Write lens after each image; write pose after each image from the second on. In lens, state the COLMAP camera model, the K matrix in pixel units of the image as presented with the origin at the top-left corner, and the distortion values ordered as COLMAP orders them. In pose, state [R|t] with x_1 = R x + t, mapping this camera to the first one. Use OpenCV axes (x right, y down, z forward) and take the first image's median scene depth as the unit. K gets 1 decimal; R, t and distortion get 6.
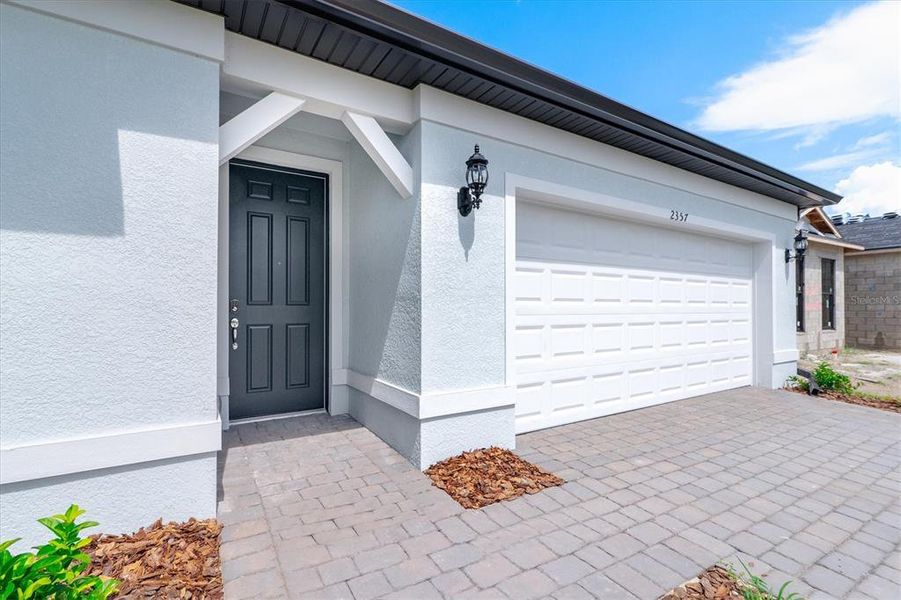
lens RADIAL K [[409.7, 0, 446.2], [0, 409.7, 300.9], [0, 0, 1]] dist [0.012141, -0.000256]
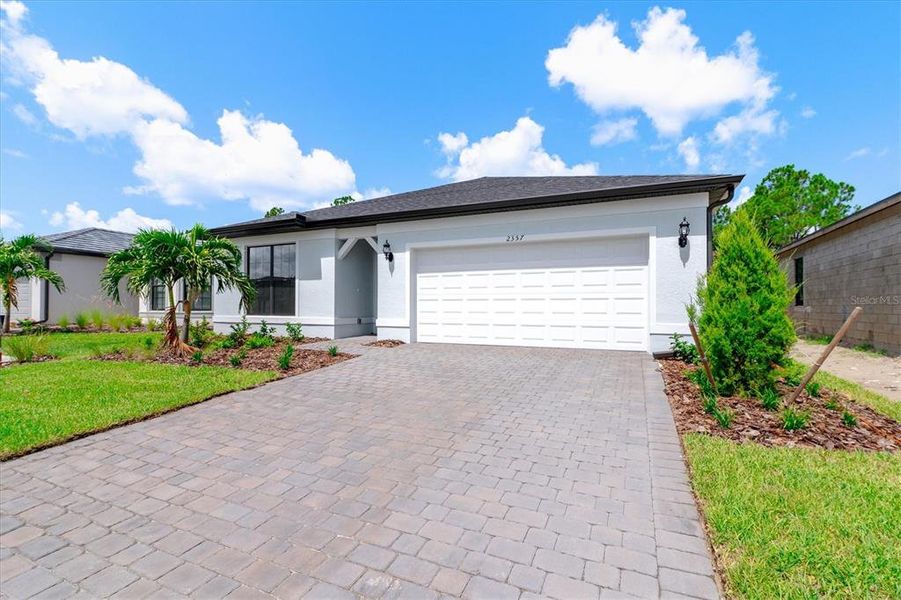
lens RADIAL K [[409.7, 0, 449.0], [0, 409.7, 295.1], [0, 0, 1]] dist [0.012141, -0.000256]
pose [[0.553049, -0.025196, -0.832768, 2.491096], [0.012426, 0.999681, -0.021994, 0.098526], [0.833056, 0.001816, 0.553185, -0.280807]]
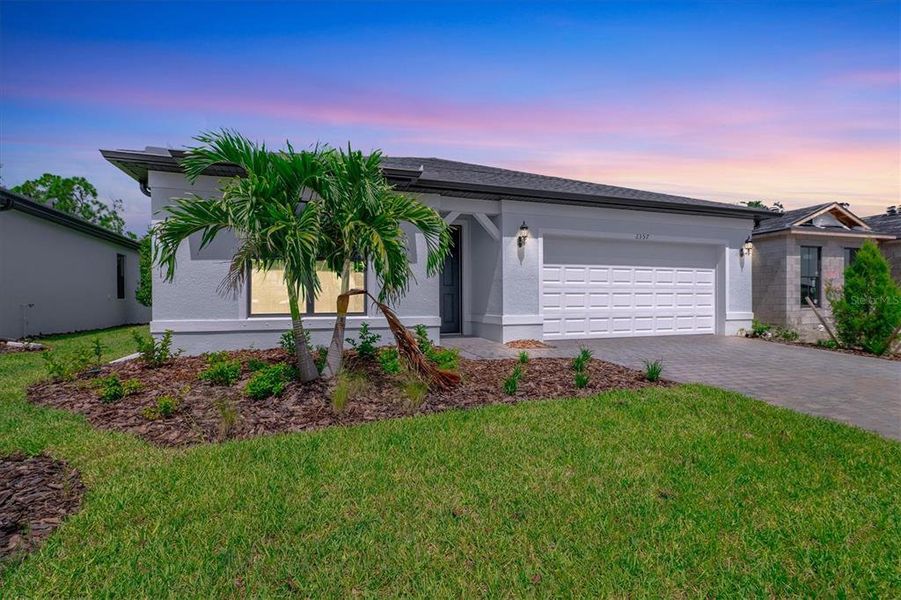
lens RADIAL K [[460.1, 0, 450.6], [0, 460.1, 303.5], [0, 0, 1]] dist [0.000951, -0.000146]
pose [[0.977750, -0.003691, -0.209742, 0.197151], [0.008226, 0.999751, 0.020753, 0.067168], [0.209613, -0.022016, 0.977537, -1.672359]]
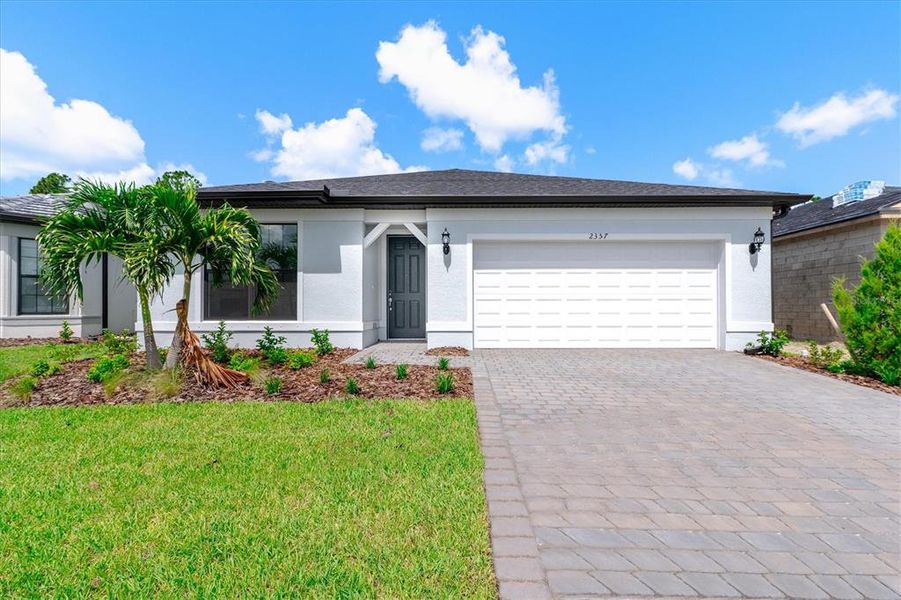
lens RADIAL K [[409.7, 0, 457.8], [0, 409.7, 319.2], [0, 0, 1]] dist [0.012141, -0.000256]
pose [[0.840798, 0.013978, -0.541168, 1.328977], [0.010620, 0.999048, 0.042305, 0.076881], [0.541244, -0.041317, 0.839850, -0.994142]]
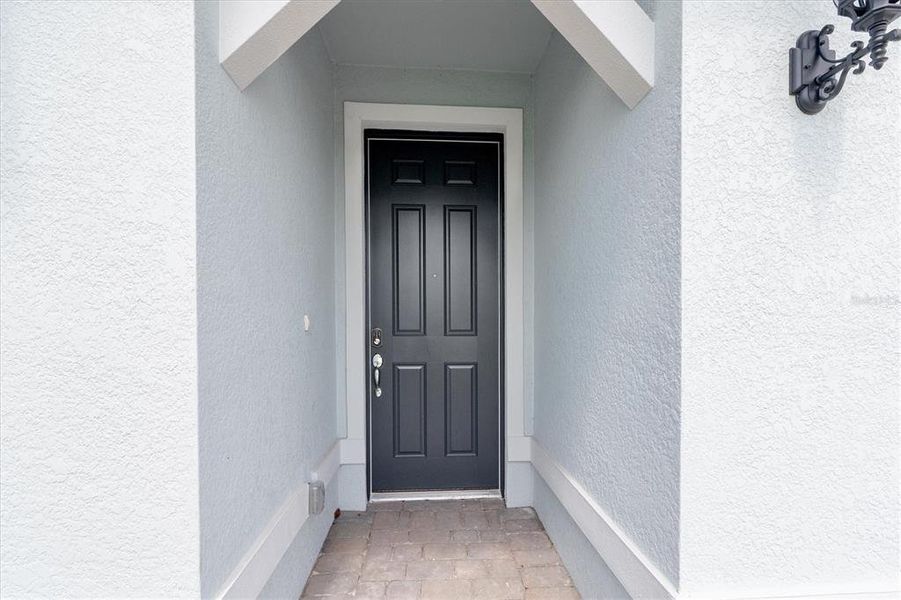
lens RADIAL K [[409.7, 0, 461.4], [0, 409.7, 324.6], [0, 0, 1]] dist [0.012141, -0.000256]
pose [[0.887313, 0.002413, -0.461162, -0.054478], [0.008796, 0.999716, 0.022154, -0.026728], [0.461084, -0.023714, 0.887039, 0.471124]]
